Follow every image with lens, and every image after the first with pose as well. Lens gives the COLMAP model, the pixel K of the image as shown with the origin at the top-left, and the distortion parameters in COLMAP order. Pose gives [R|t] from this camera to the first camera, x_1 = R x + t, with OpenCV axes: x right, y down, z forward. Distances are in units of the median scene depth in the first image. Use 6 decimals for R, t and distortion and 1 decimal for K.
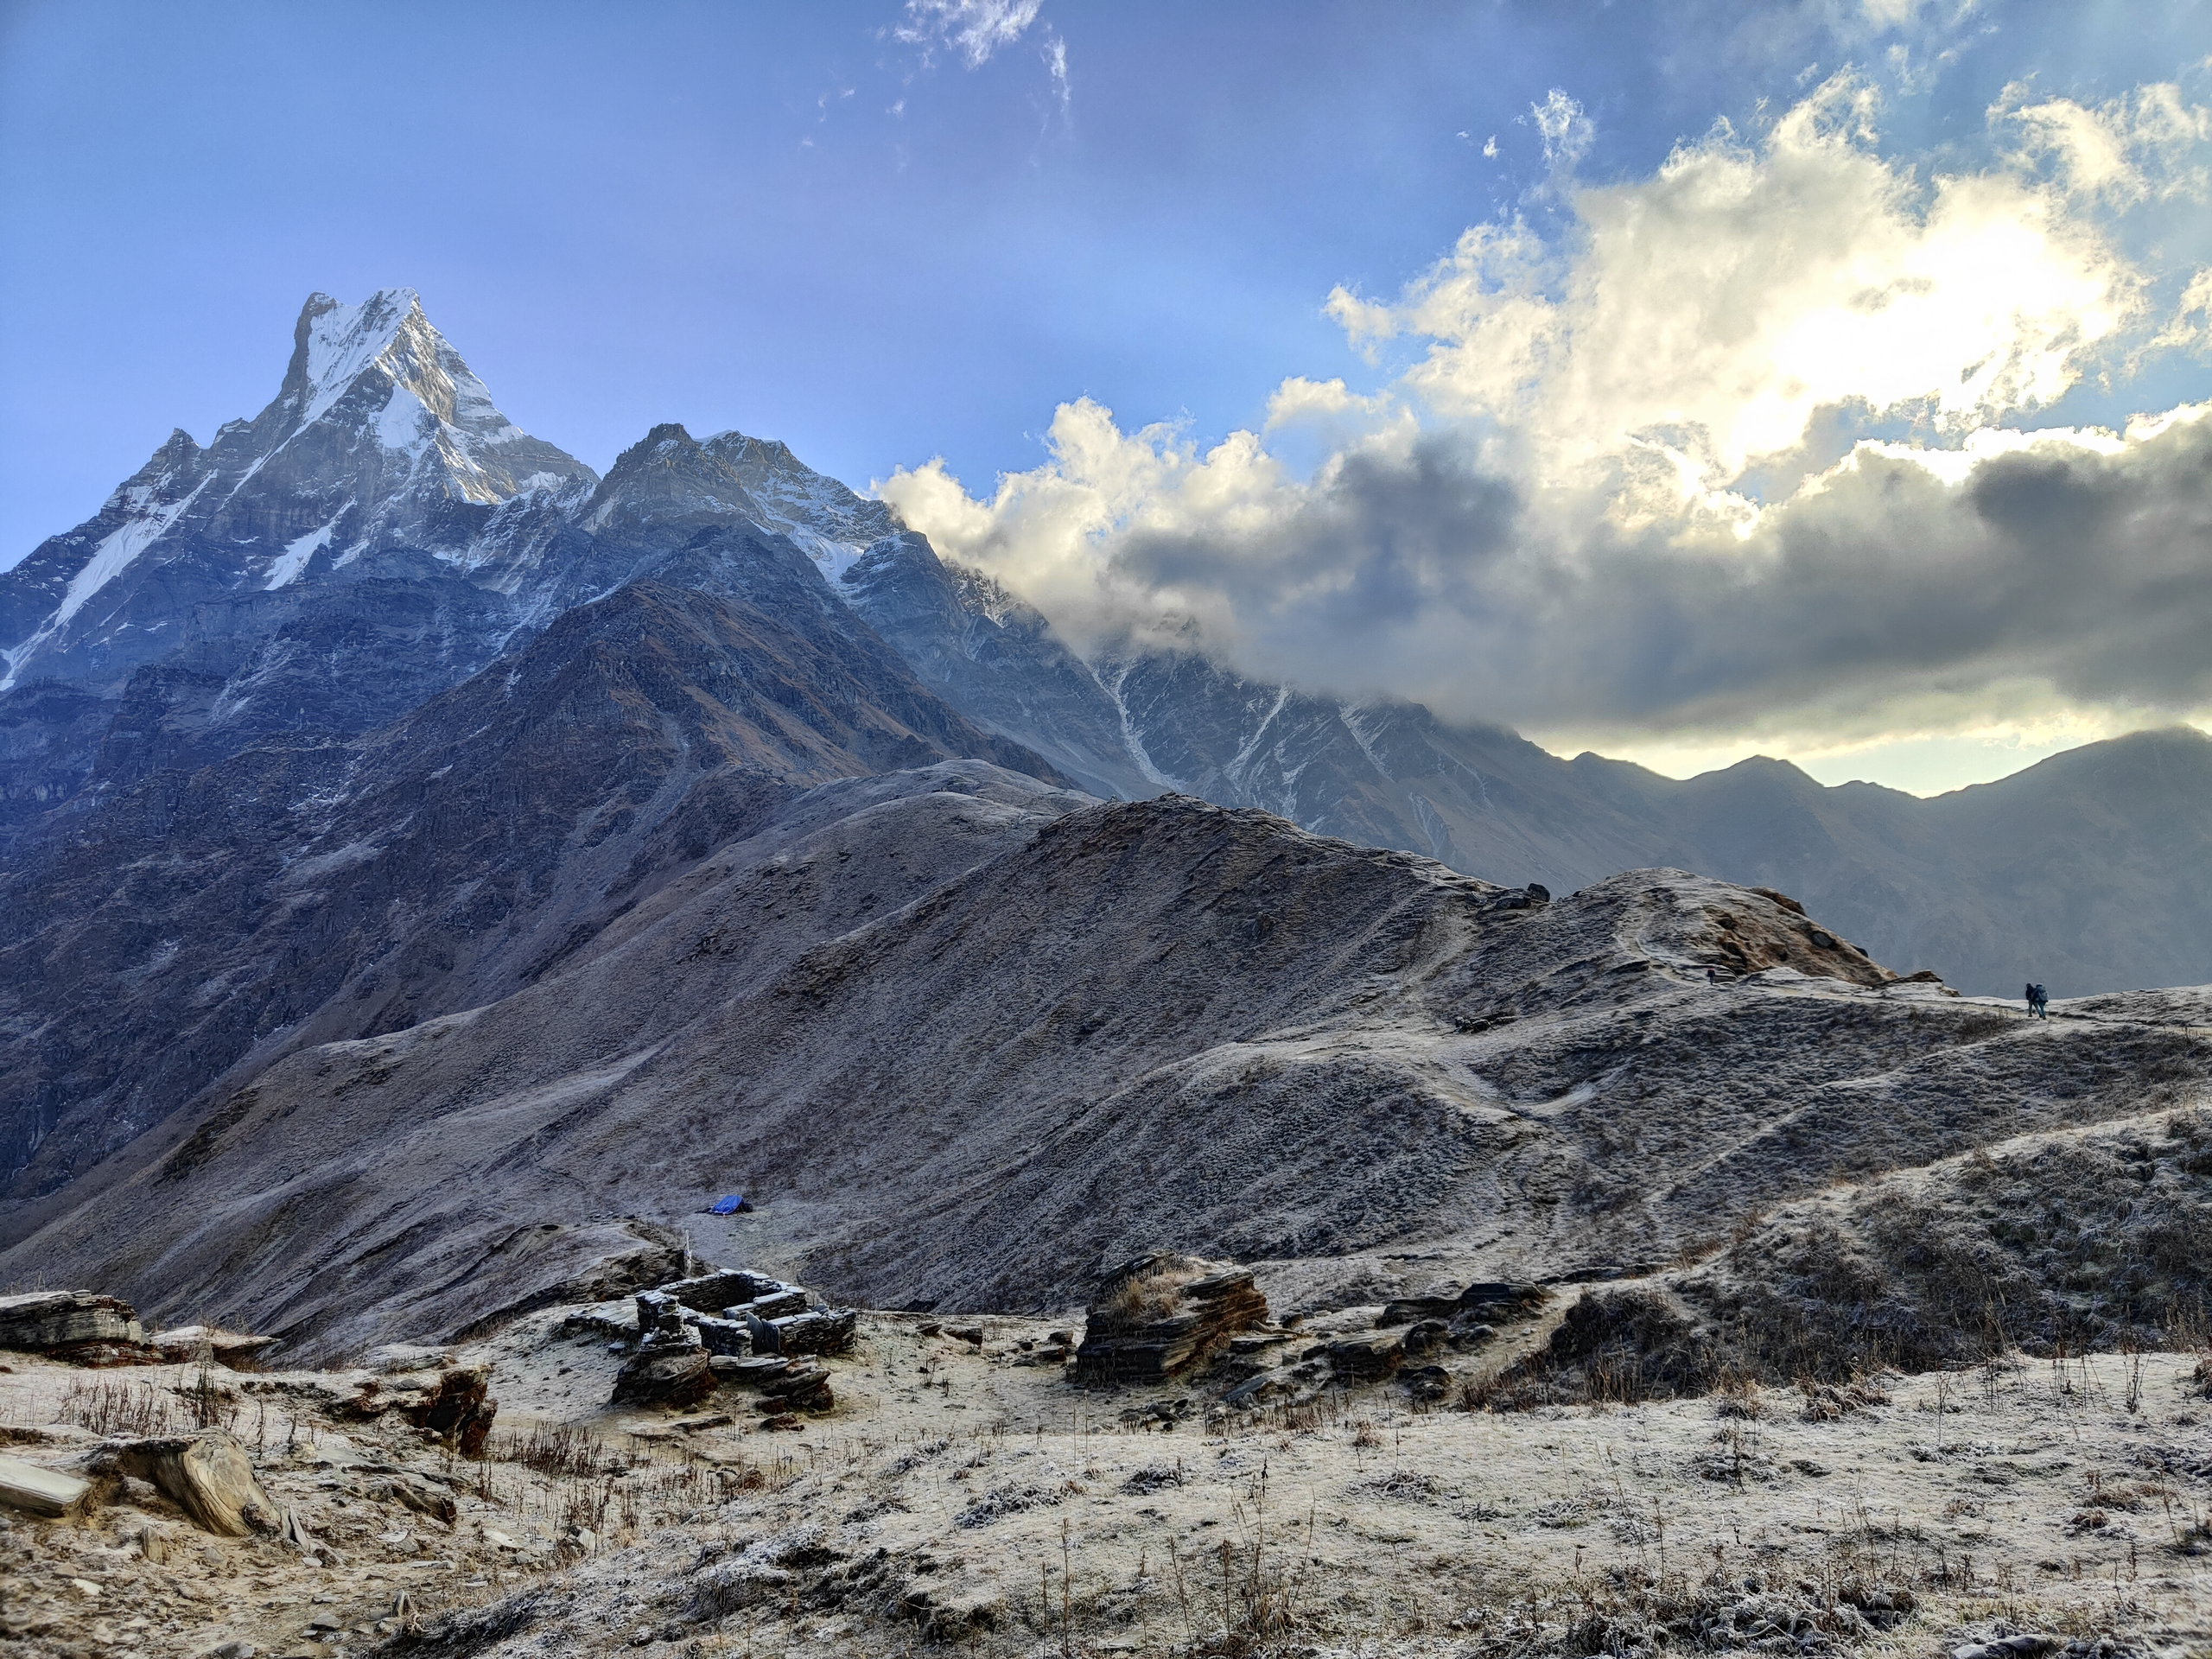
lens RADIAL K [[1517.5, 0, 1134.8], [0, 1517.5, 848.3], [0, 0, 1]] dist [0.001257, 0.001744]
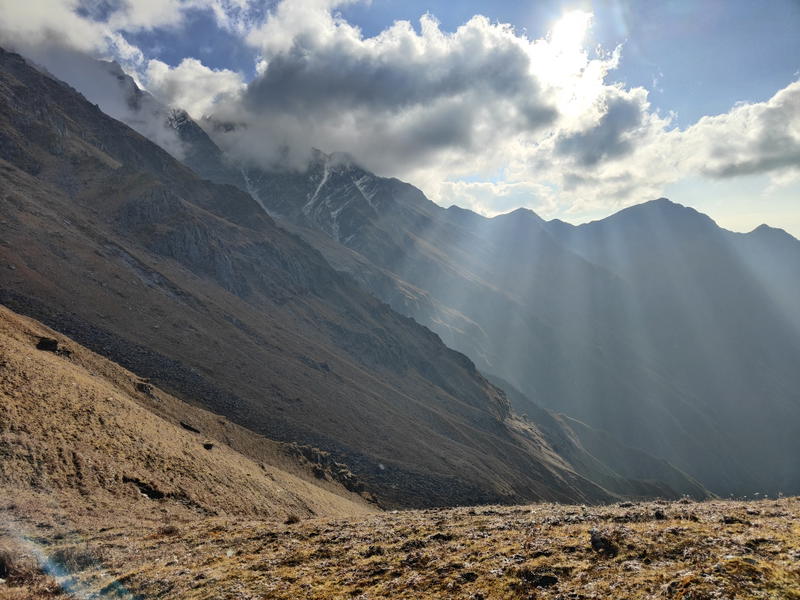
lens RADIAL K [[552.9, 0, 397.1], [0, 552.9, 302.3], [0, 0, 1]] dist [0.007231, -0.000232]
pose [[0.957482, -0.021164, 0.287716, -0.033378], [-0.011356, 0.993767, 0.110893, -0.011908], [-0.288270, -0.109445, 0.951274, 0.241599]]
